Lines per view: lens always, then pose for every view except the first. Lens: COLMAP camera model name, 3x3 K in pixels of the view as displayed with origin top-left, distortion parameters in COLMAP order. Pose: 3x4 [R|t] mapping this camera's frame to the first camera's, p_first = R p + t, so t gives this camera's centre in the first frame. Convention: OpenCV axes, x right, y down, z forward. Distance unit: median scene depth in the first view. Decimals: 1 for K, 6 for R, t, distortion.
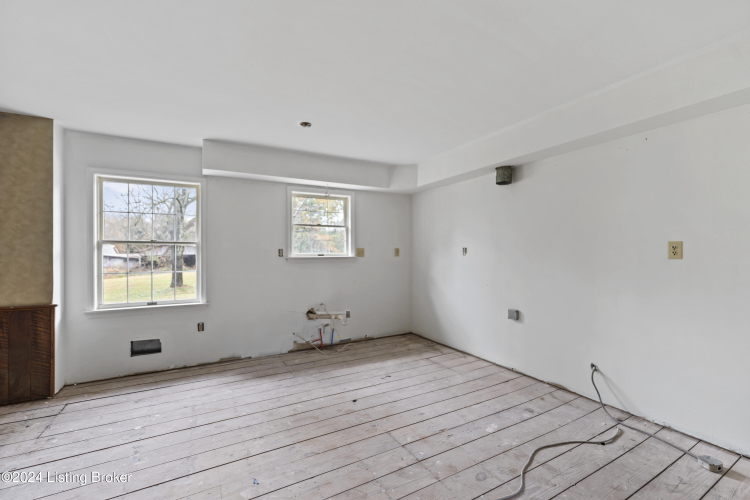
lens RADIAL K [[327.4, 0, 380.4], [0, 327.4, 251.7], [0, 0, 1]] dist [-0.000614, -0.000523]
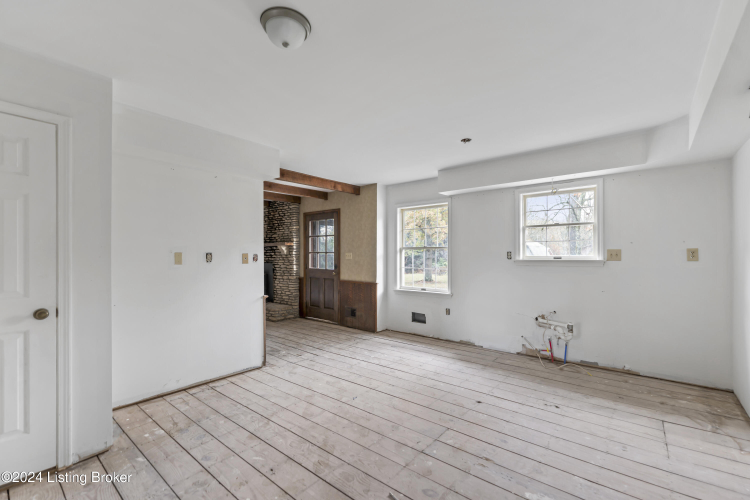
lens RADIAL K [[327.4, 0, 377.0], [0, 327.4, 250.2], [0, 0, 1]] dist [-0.000614, -0.000523]
pose [[0.355507, -0.013152, -0.934581, 0.589276], [-0.000593, 0.999898, -0.014297, 0.003239], [0.934673, 0.005637, 0.355463, 0.270797]]
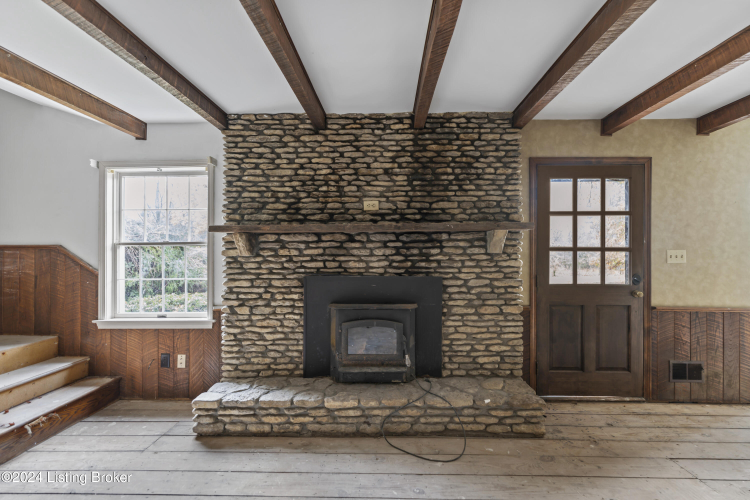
lens RADIAL K [[327.4, 0, 378.8], [0, 327.4, 253.7], [0, 0, 1]] dist [-0.000614, -0.000523]
pose [[0.856567, -0.001582, -0.516034, -1.161714], [-0.002300, 0.999974, -0.006884, 0.008108], [0.516031, 0.007083, 0.856541, -0.327163]]
